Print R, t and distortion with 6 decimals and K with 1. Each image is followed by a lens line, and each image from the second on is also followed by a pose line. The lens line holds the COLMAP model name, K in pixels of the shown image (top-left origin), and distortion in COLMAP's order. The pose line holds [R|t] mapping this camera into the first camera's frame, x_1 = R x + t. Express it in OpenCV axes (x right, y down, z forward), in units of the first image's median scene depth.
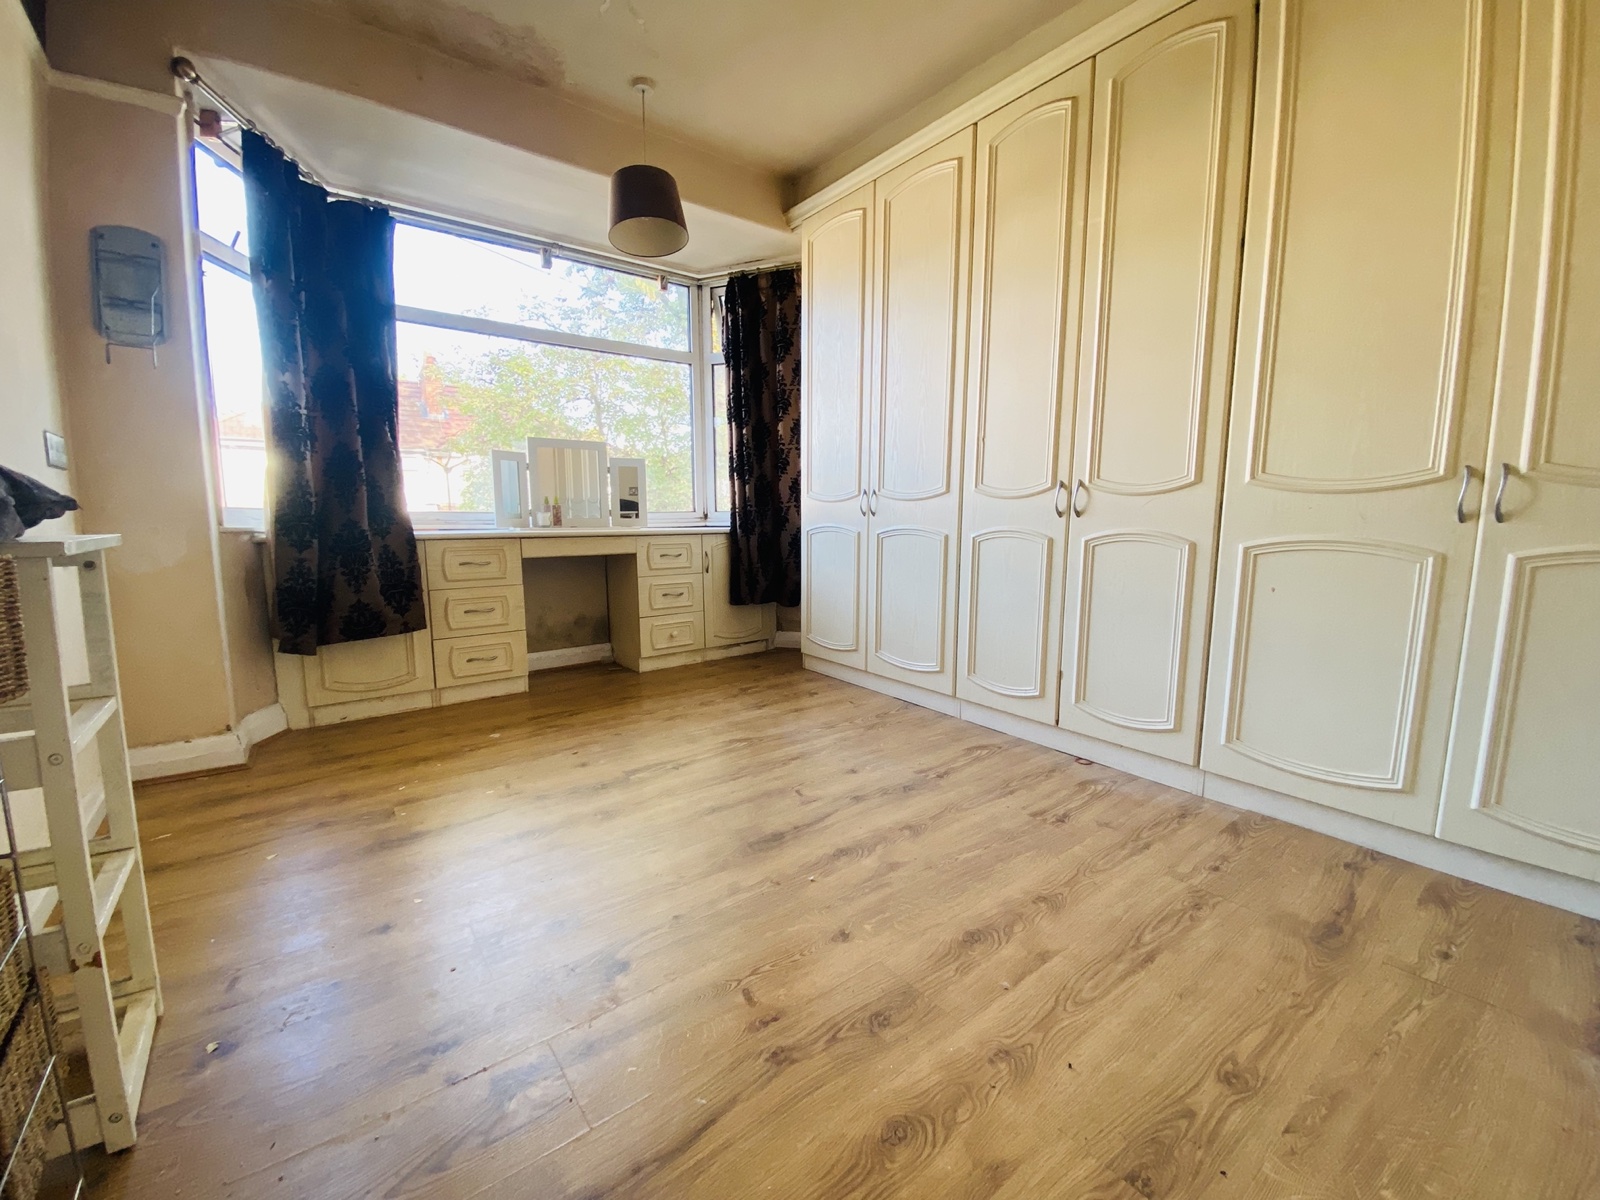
lens RADIAL K [[644.8, 0, 803.0], [0, 644.8, 587.9], [0, 0, 1]] dist [0.026552, -0.018782]
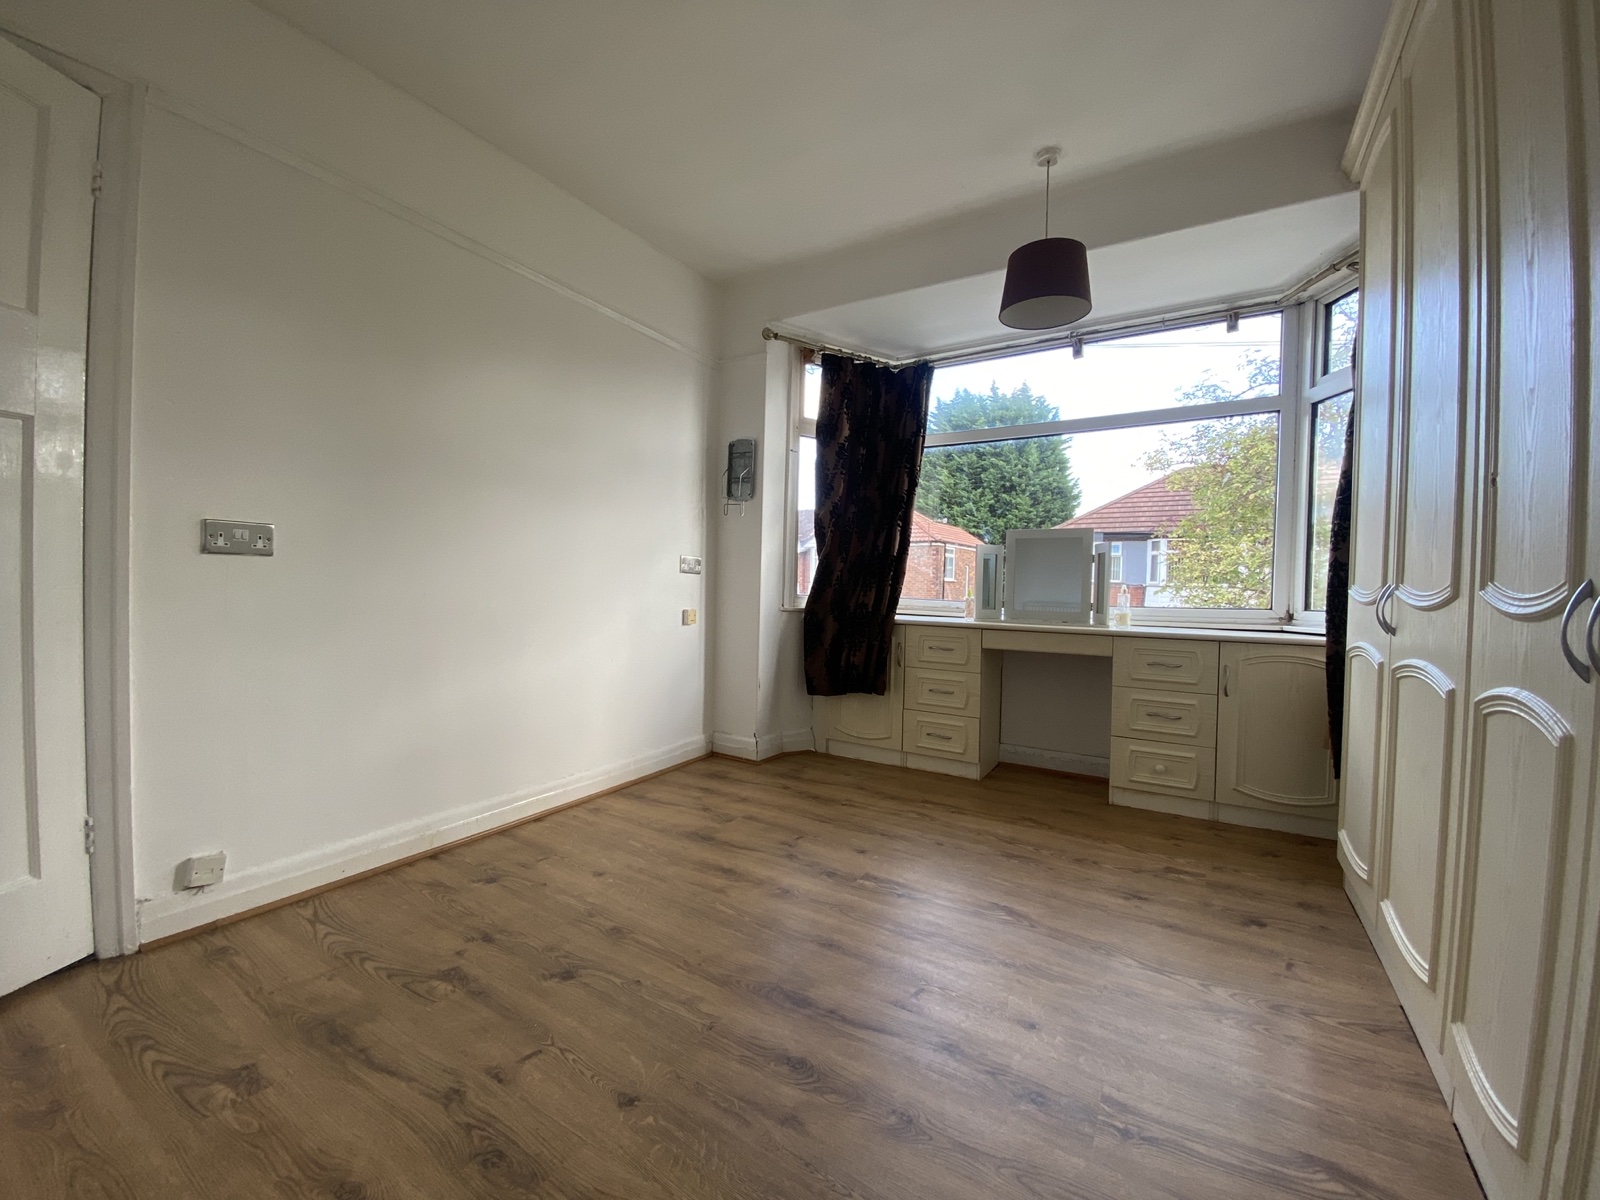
lens RADIAL K [[644.8, 0, 803.0], [0, 644.8, 587.9], [0, 0, 1]] dist [0.026552, -0.018782]
pose [[0.367472, 0.020065, -0.929818, 0.453108], [-0.130037, 0.991055, -0.030005, -0.079463], [0.920899, 0.131937, 0.366794, 0.373158]]
